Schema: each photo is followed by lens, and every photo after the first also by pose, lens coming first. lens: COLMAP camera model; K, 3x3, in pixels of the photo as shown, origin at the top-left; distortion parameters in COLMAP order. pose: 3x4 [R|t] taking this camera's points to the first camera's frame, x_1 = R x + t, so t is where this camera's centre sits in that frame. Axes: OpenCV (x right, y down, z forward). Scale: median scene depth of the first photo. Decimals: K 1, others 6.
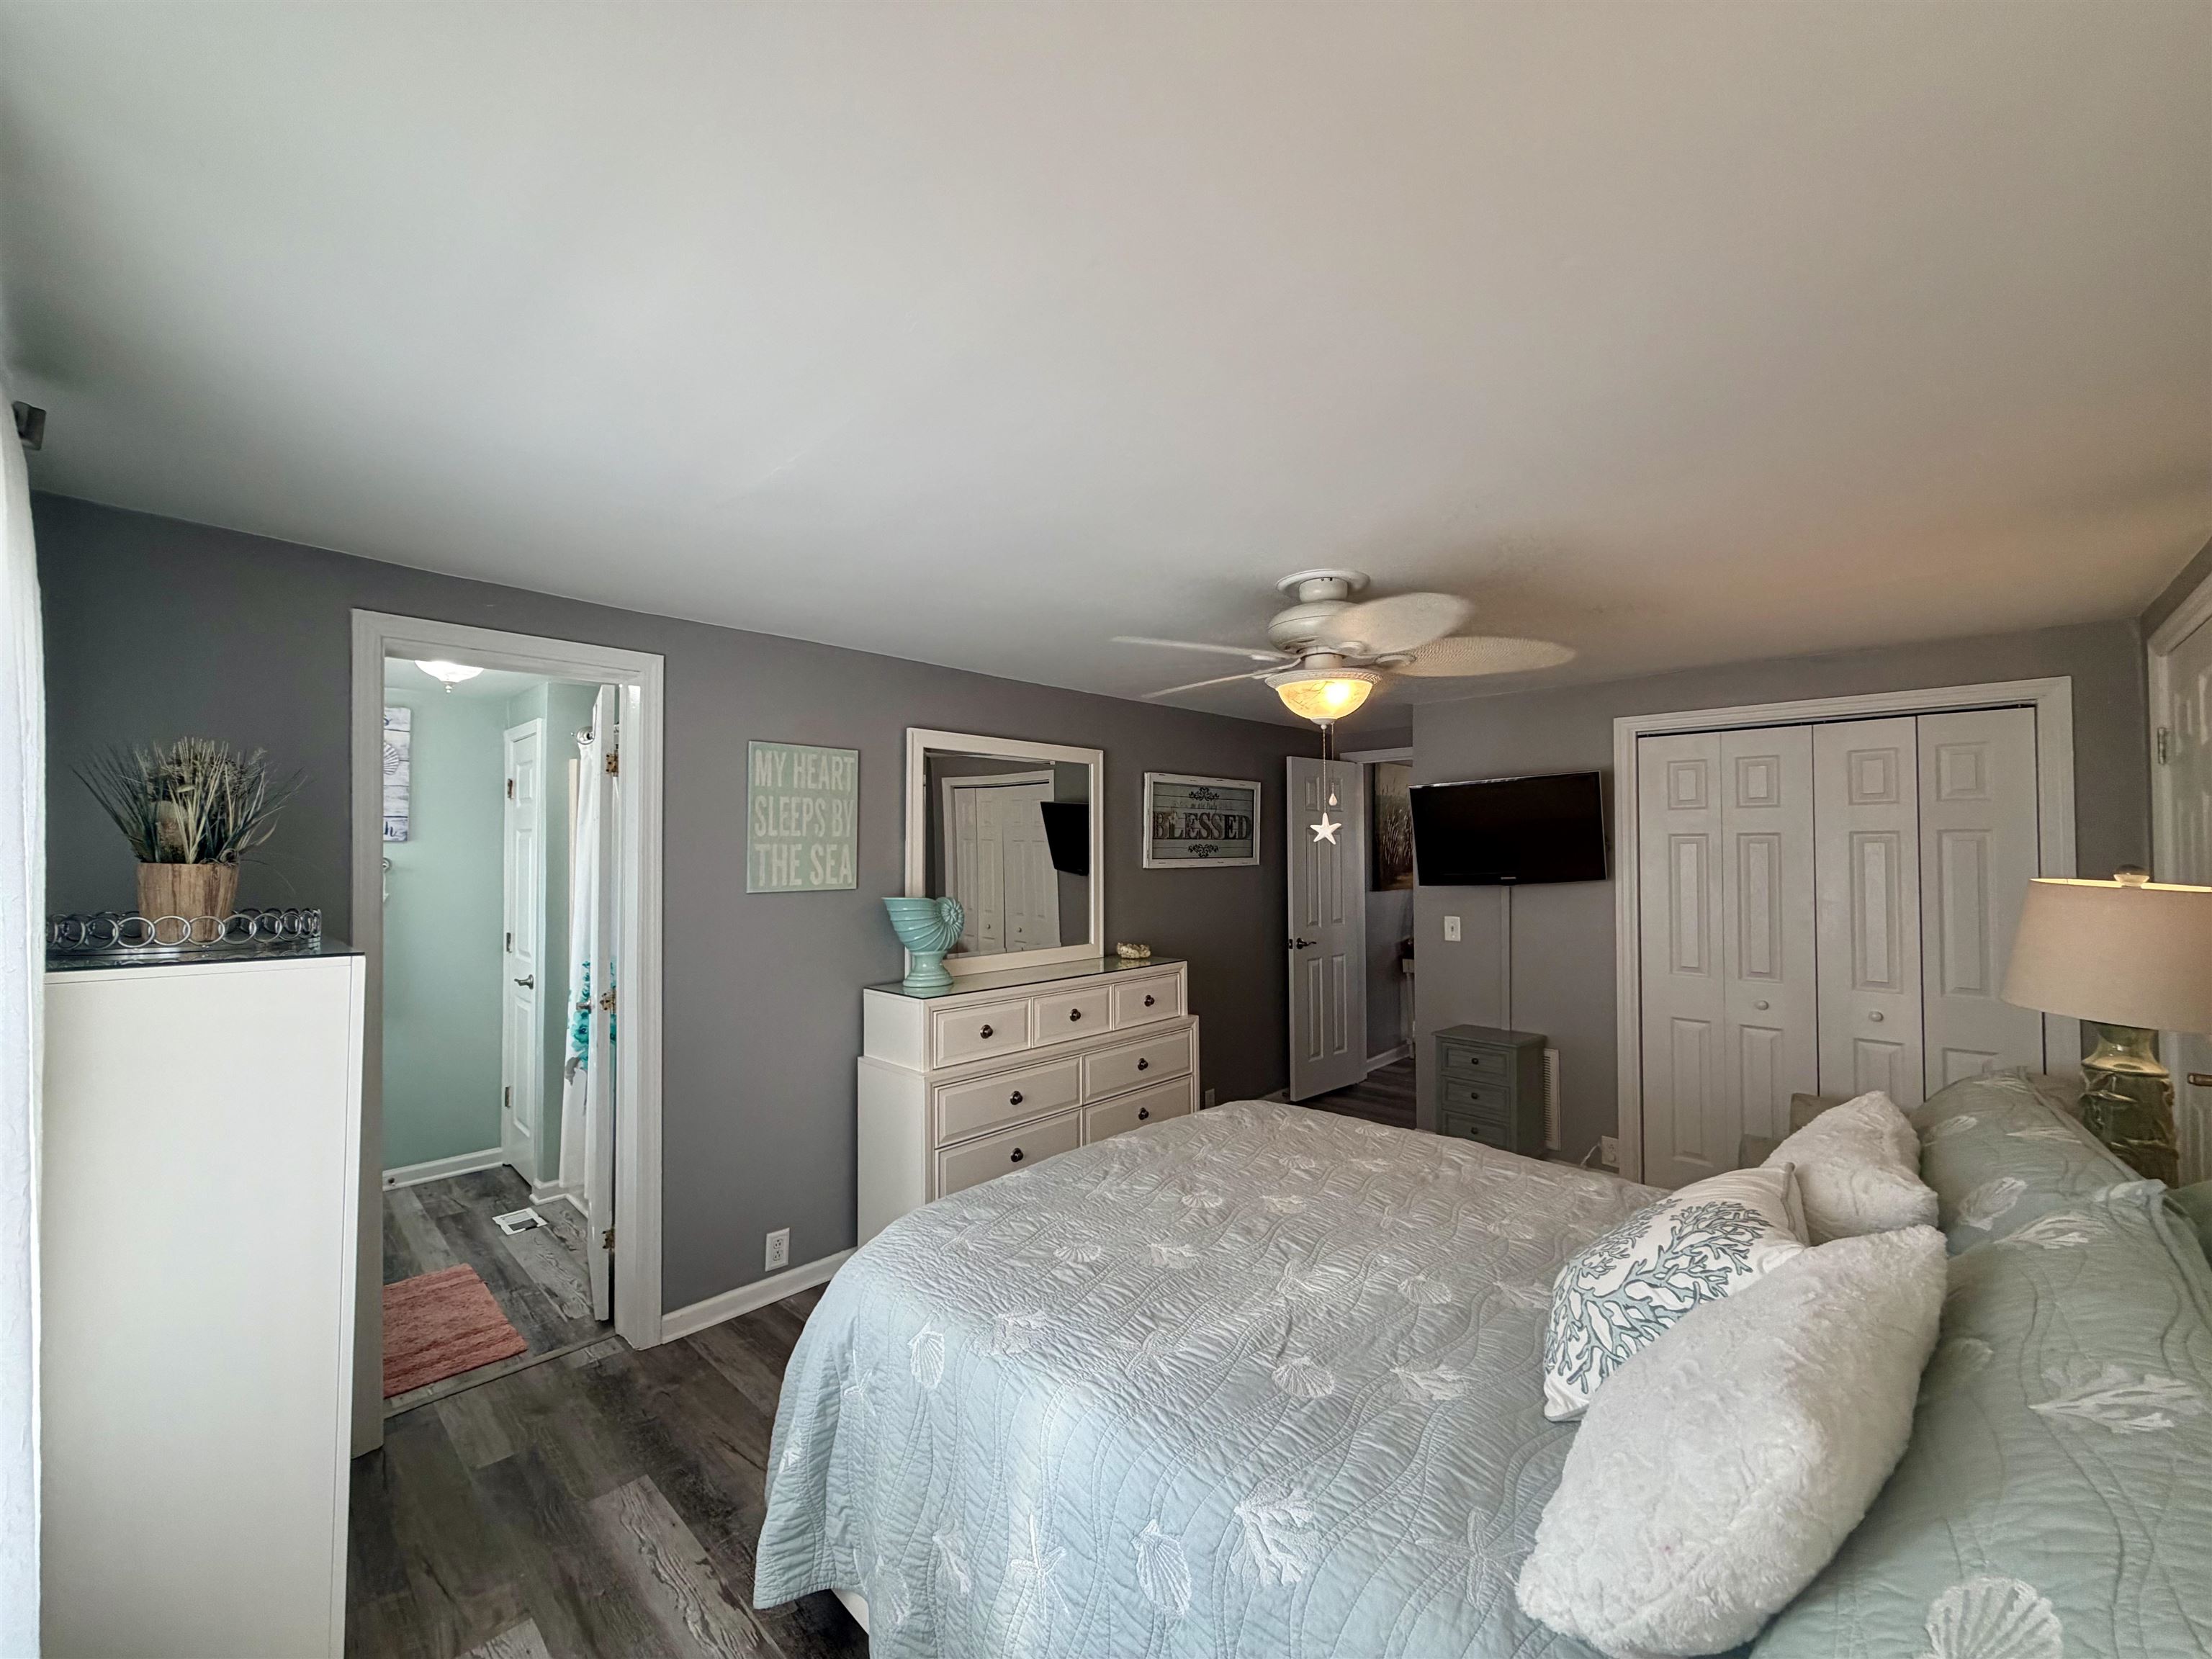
lens RADIAL K [[884.8, 0, 1117.2], [0, 884.8, 822.2], [0, 0, 1]] dist [0.001548, 0.000409]
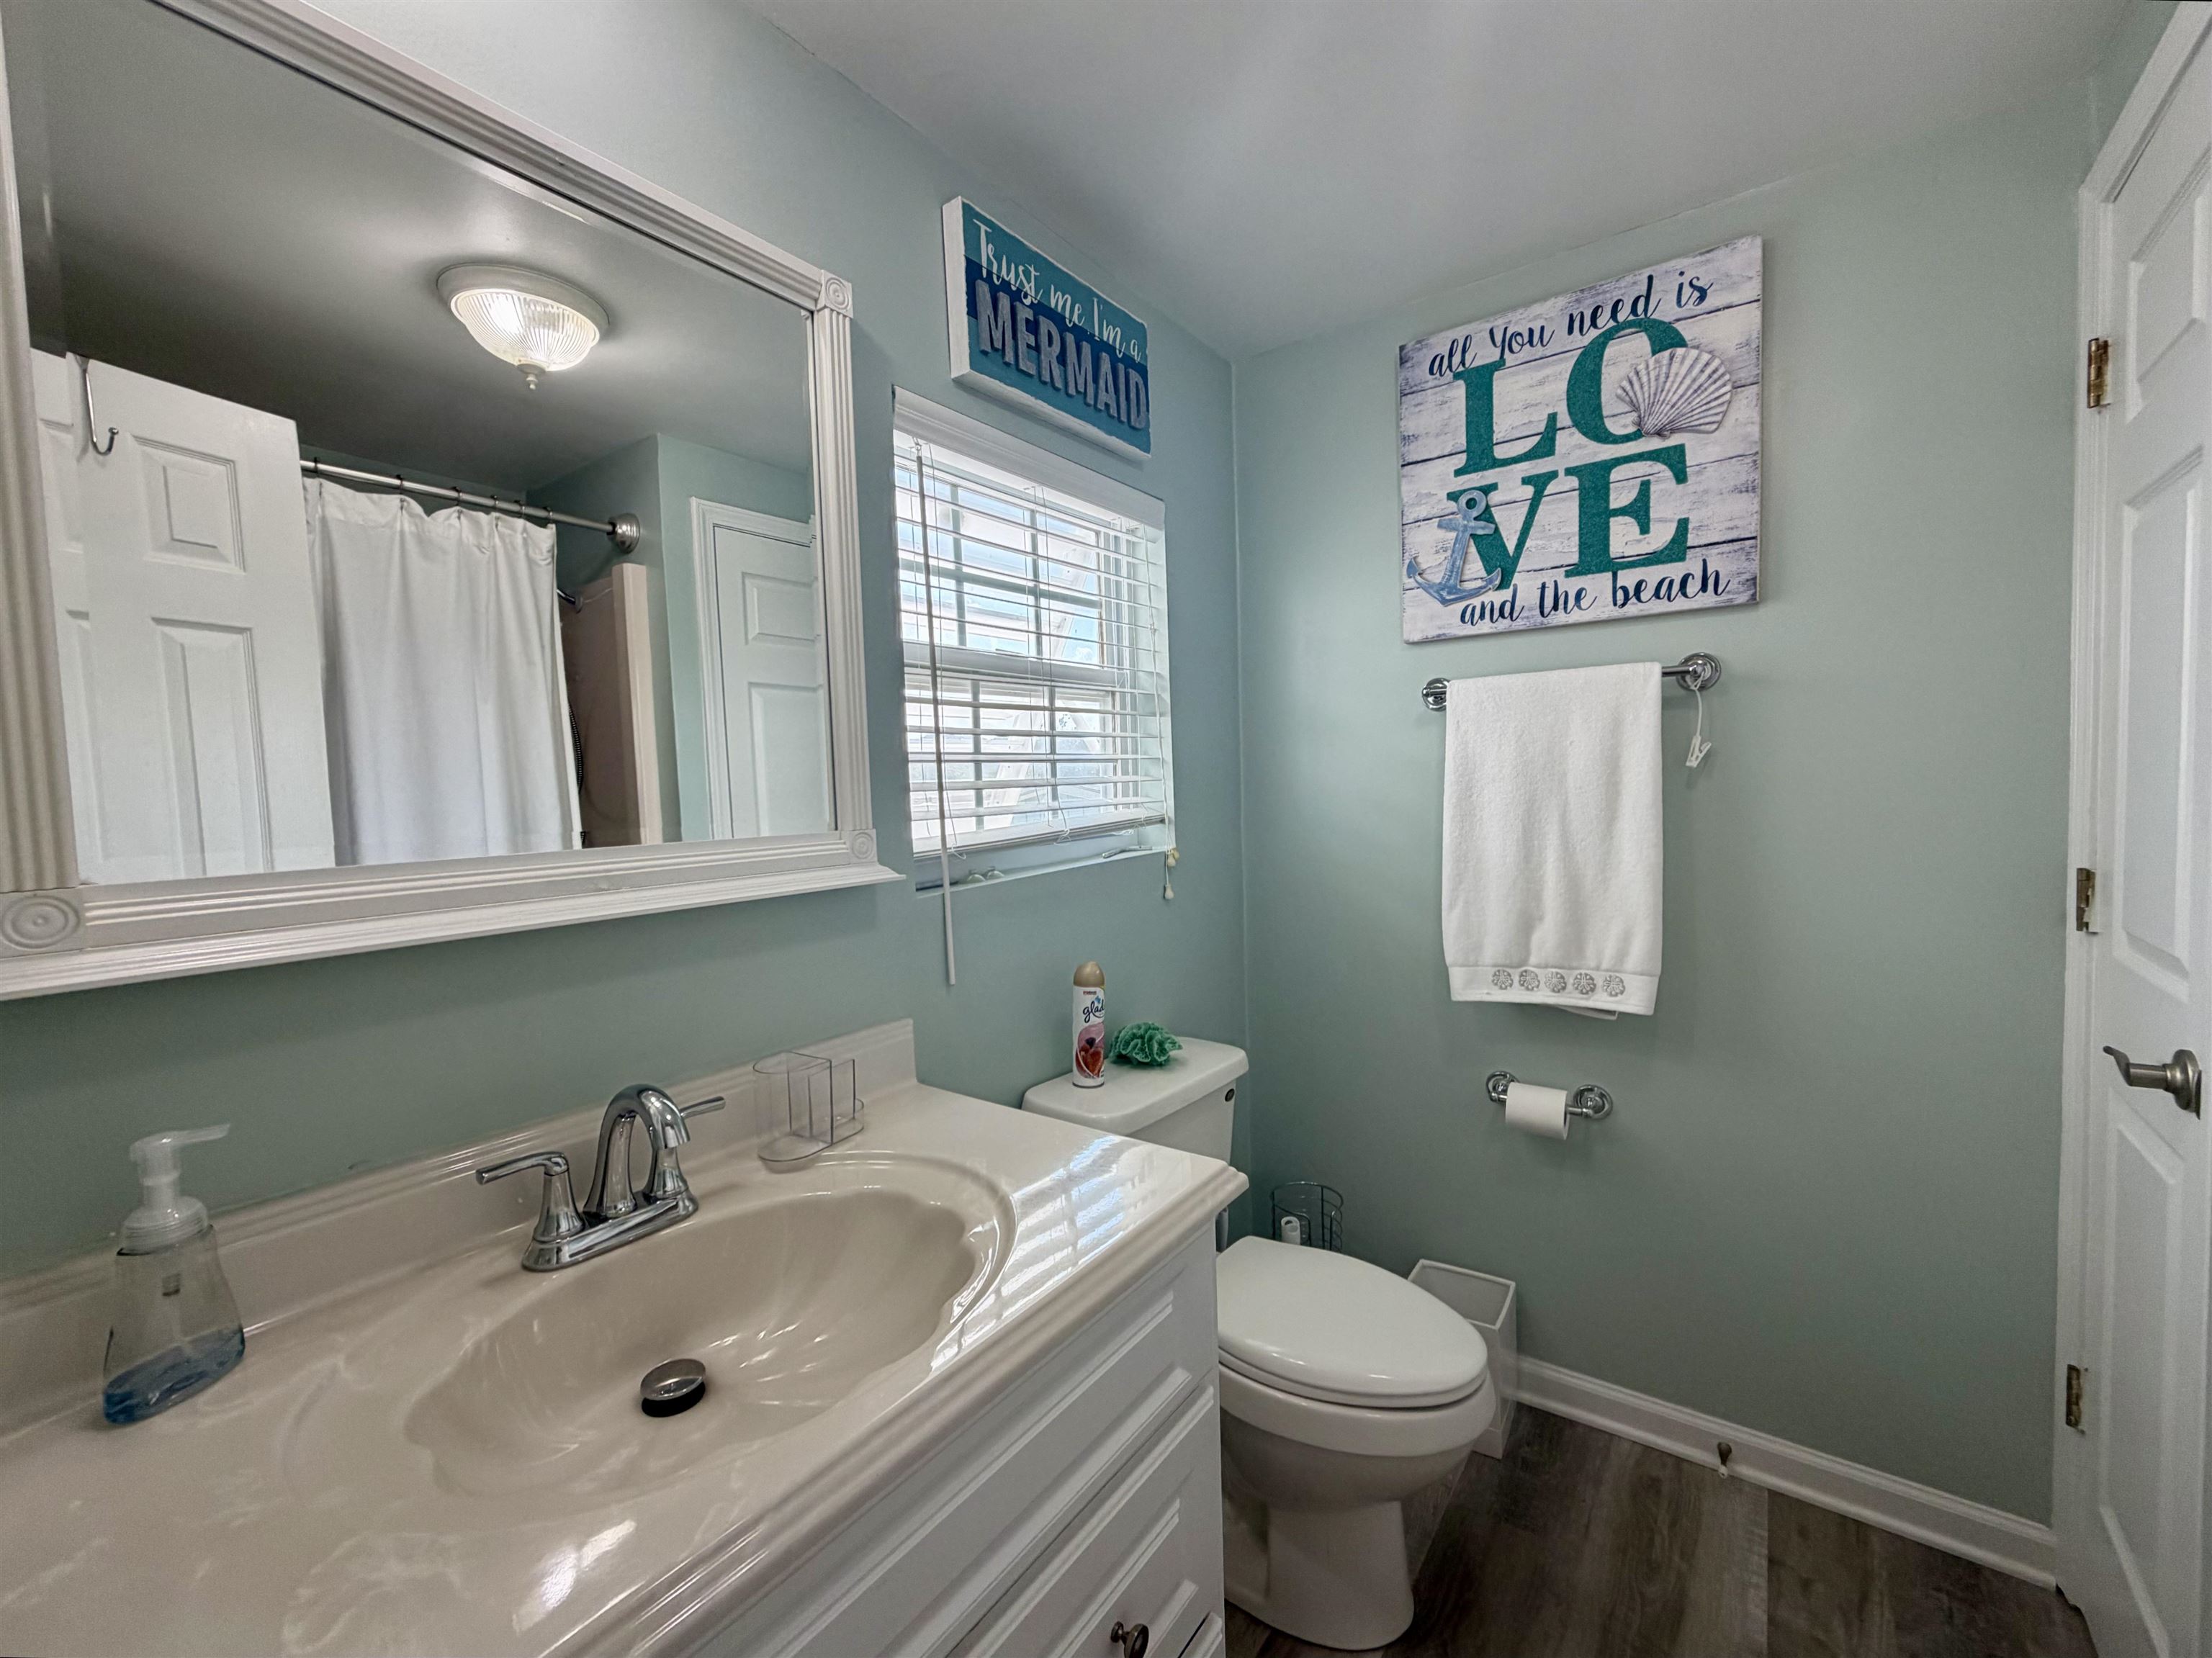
lens RADIAL K [[884.7, 0, 1109.0], [0, 884.7, 831.5], [0, 0, 1]] dist [0.001548, 0.000409]
pose [[0.120405, 0.058587, -0.990995, -0.455358], [0.063929, 0.995727, 0.066634, 0.075204], [0.990664, -0.071376, 0.116146, 0.675948]]
